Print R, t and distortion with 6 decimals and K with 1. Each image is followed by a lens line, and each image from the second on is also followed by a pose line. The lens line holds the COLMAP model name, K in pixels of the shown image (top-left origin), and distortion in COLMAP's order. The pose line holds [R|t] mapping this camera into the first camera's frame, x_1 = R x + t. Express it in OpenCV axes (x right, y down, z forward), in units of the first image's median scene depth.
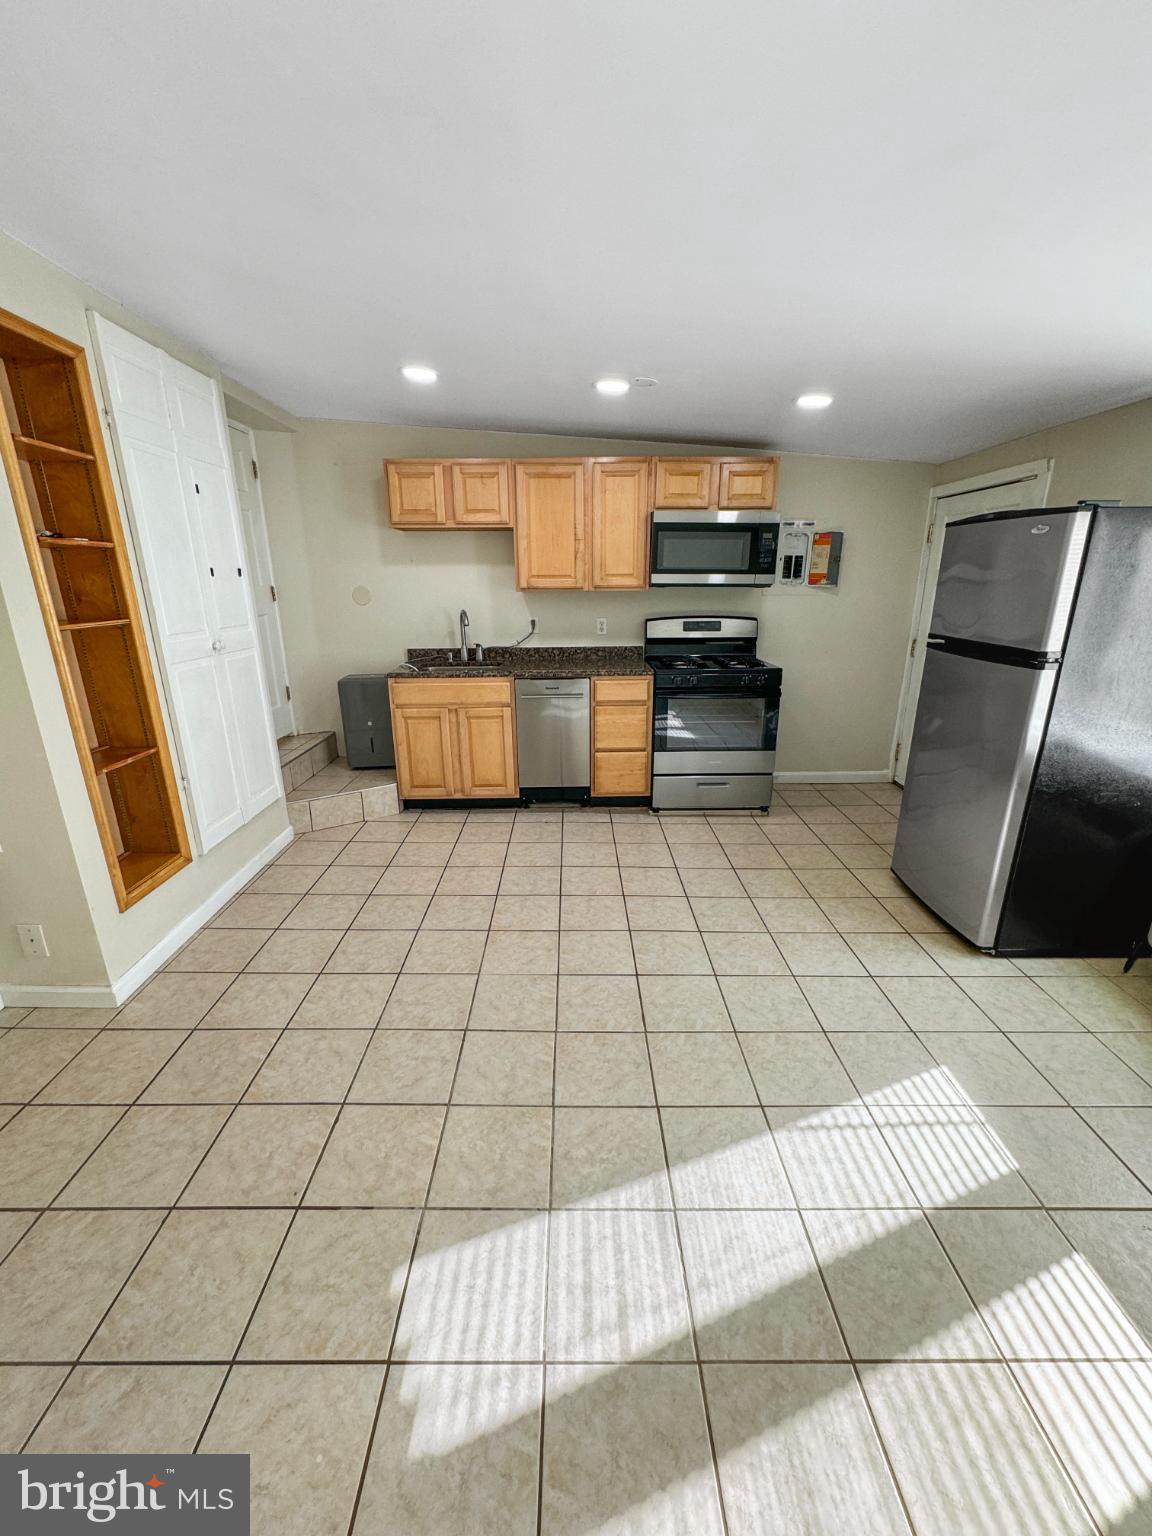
lens RADIAL K [[622.0, 0, 576.6], [0, 622.0, 772.3], [0, 0, 1]] dist [-0.000683, 0.000018]
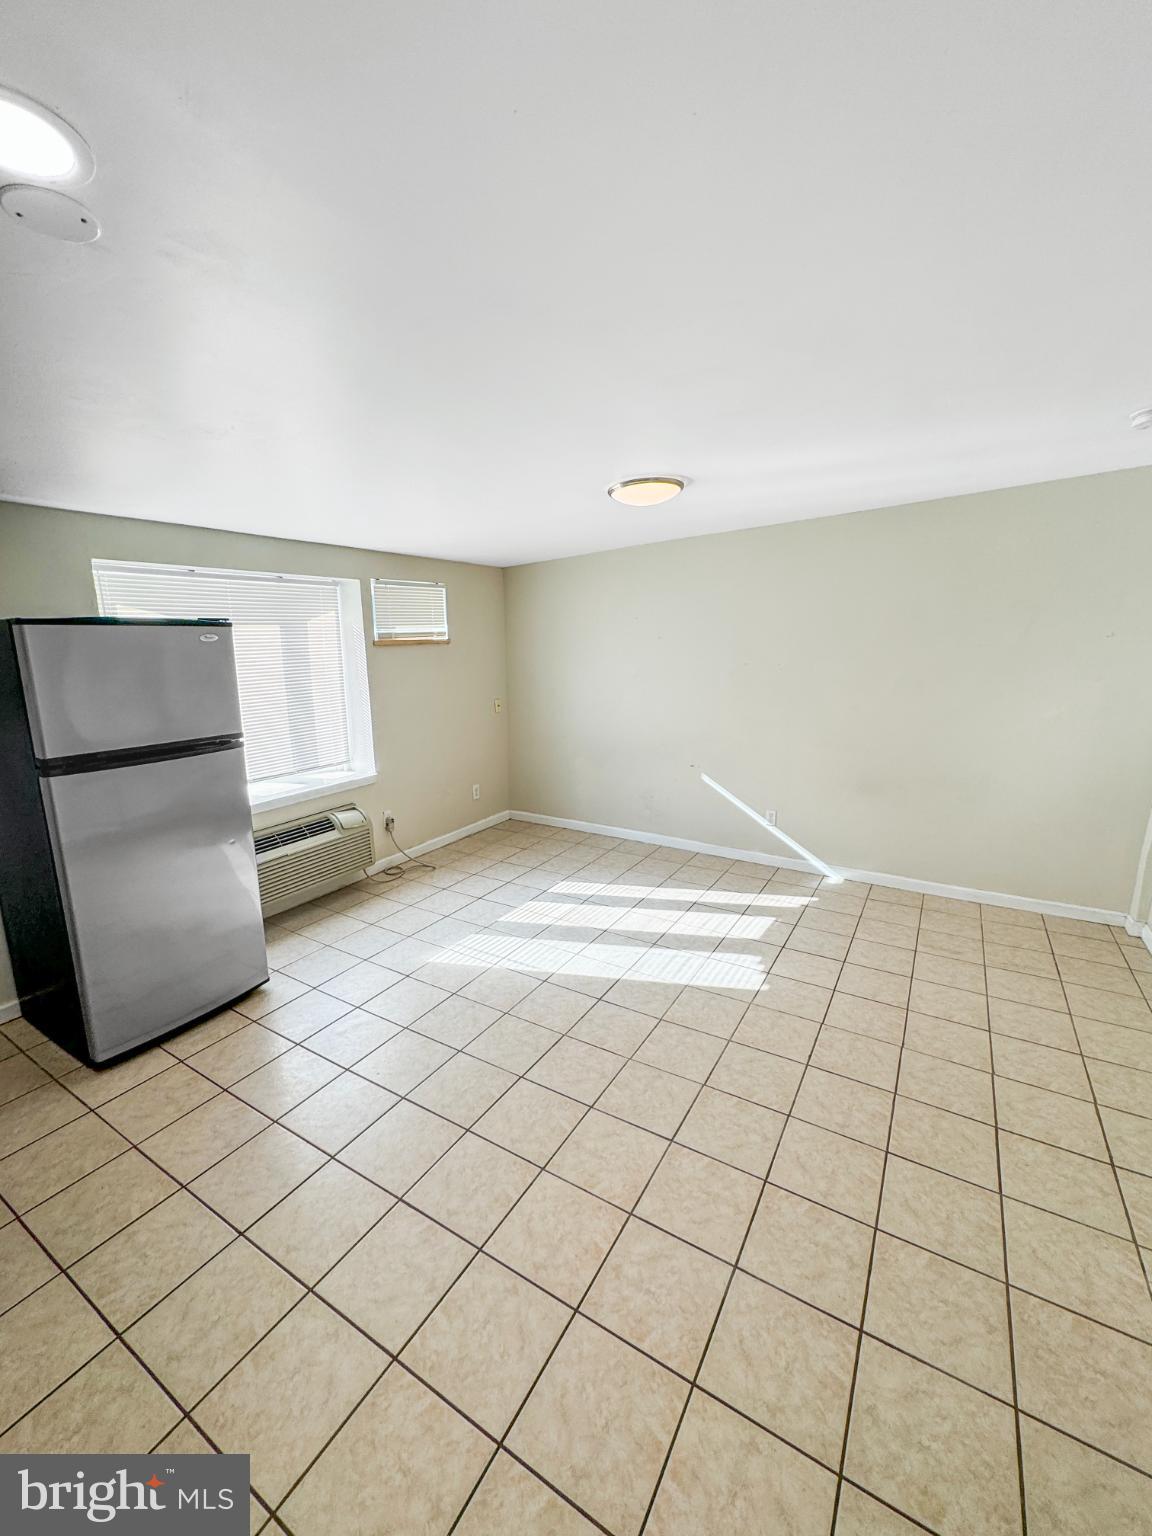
lens RADIAL K [[622.0, 0, 577.1], [0, 622.0, 764.6], [0, 0, 1]] dist [-0.000683, 0.000018]
pose [[-0.853111, -0.104910, 0.511074, -0.488547], [0.161118, 0.878720, 0.449324, -0.608324], [-0.496229, 0.465666, -0.732743, 1.654711]]
